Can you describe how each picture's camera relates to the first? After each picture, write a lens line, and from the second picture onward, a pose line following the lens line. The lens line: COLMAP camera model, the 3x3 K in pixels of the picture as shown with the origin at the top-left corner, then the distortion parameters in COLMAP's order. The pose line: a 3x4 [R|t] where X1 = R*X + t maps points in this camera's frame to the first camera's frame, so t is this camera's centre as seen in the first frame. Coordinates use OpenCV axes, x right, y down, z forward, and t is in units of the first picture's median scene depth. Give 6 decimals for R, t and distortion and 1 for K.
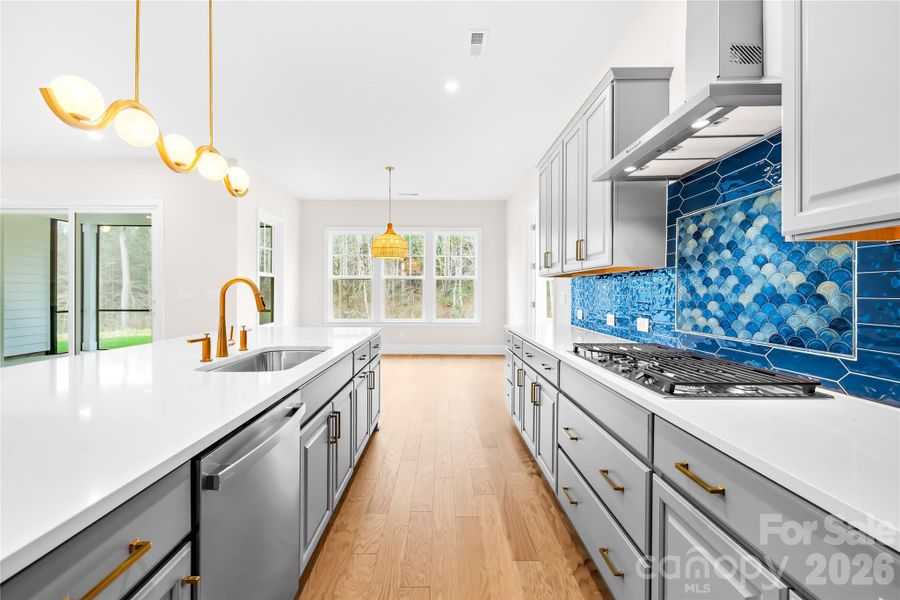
lens RADIAL K [[383.6, 0, 439.0], [0, 383.6, 292.3], [0, 0, 1]] dist [-0.002591, -0.000030]
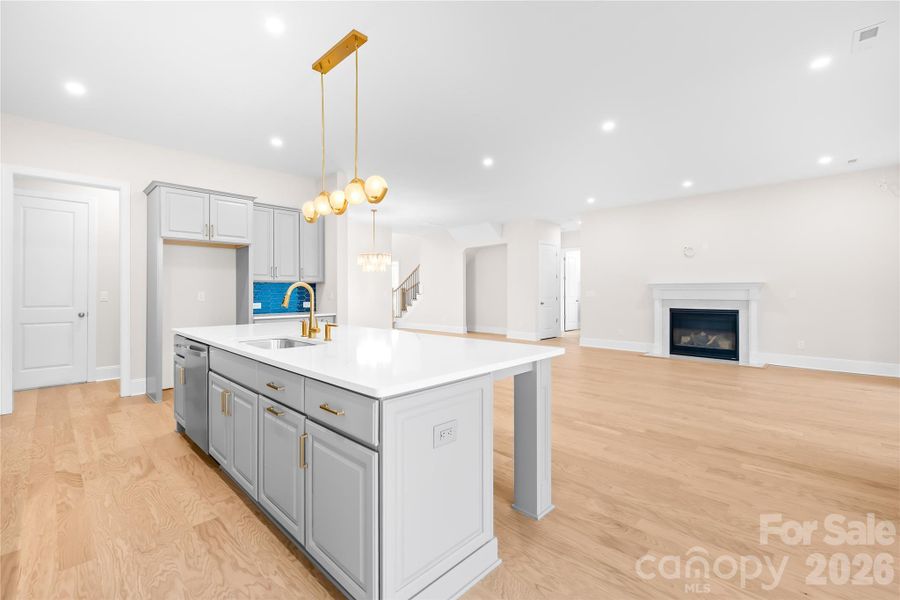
lens RADIAL K [[383.6, 0, 441.9], [0, 383.6, 294.4], [0, 0, 1]] dist [-0.002591, -0.000030]
pose [[-0.710668, 0.000971, -0.703527, 0.095046], [-0.001594, 0.999994, 0.002990, 0.001947], [0.703526, 0.003247, -0.710662, 2.232982]]
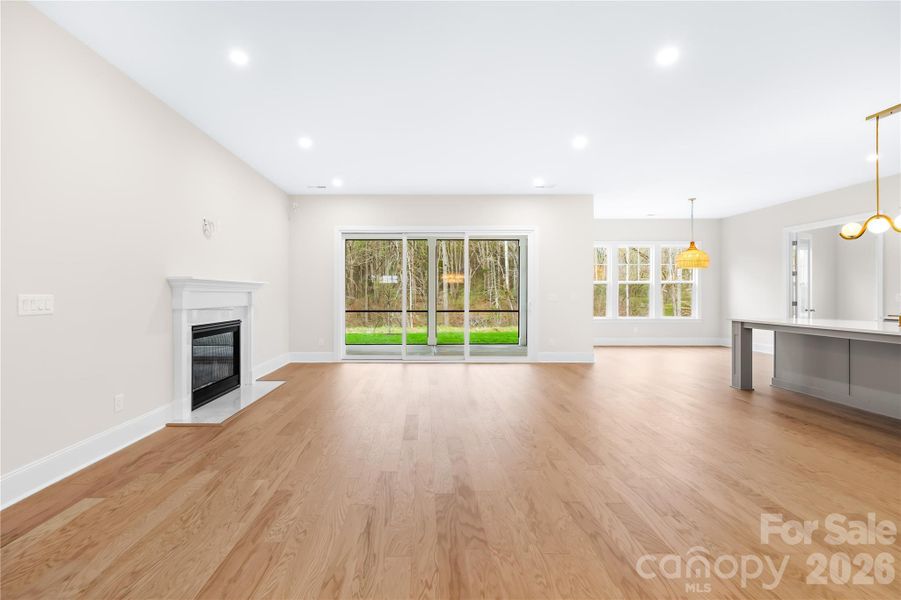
lens RADIAL K [[384.0, 0, 425.5], [0, 384.0, 295.6], [0, 0, 1]] dist [-0.002591, -0.000030]
pose [[0.999941, -0.006212, -0.008959, -2.889474], [0.006211, 0.999981, -0.000160, -0.005621], [0.008960, 0.000105, 0.999960, -0.872044]]
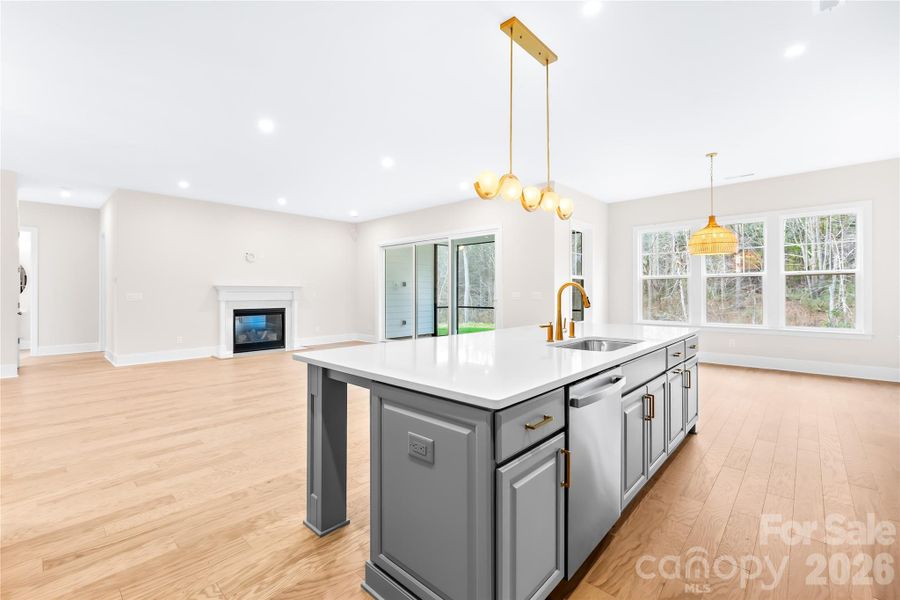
lens RADIAL K [[383.6, 0, 438.7], [0, 383.6, 294.1], [0, 0, 1]] dist [-0.002591, -0.000030]
pose [[0.727548, -0.004022, -0.686045, 0.062410], [0.005772, 0.999983, 0.000258, 0.000365], [0.686033, -0.004148, 0.727559, -0.278560]]
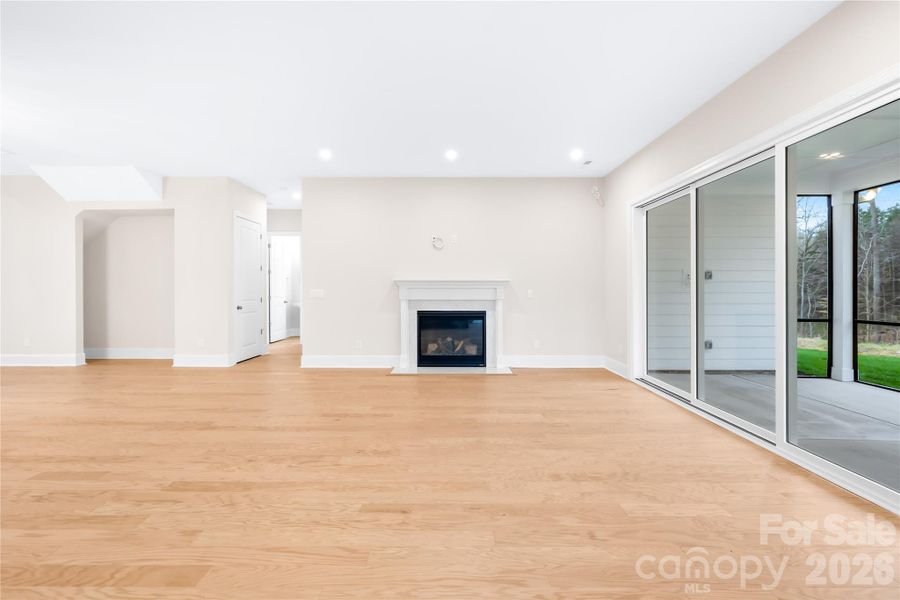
lens RADIAL K [[383.6, 0, 452.8], [0, 383.6, 291.7], [0, 0, 1]] dist [-0.002591, -0.000030]
pose [[0.005253, -0.002327, -0.999983, -1.086261], [-0.002324, 0.999995, -0.002339, 0.000032], [0.999984, 0.002336, 0.005247, 1.392662]]
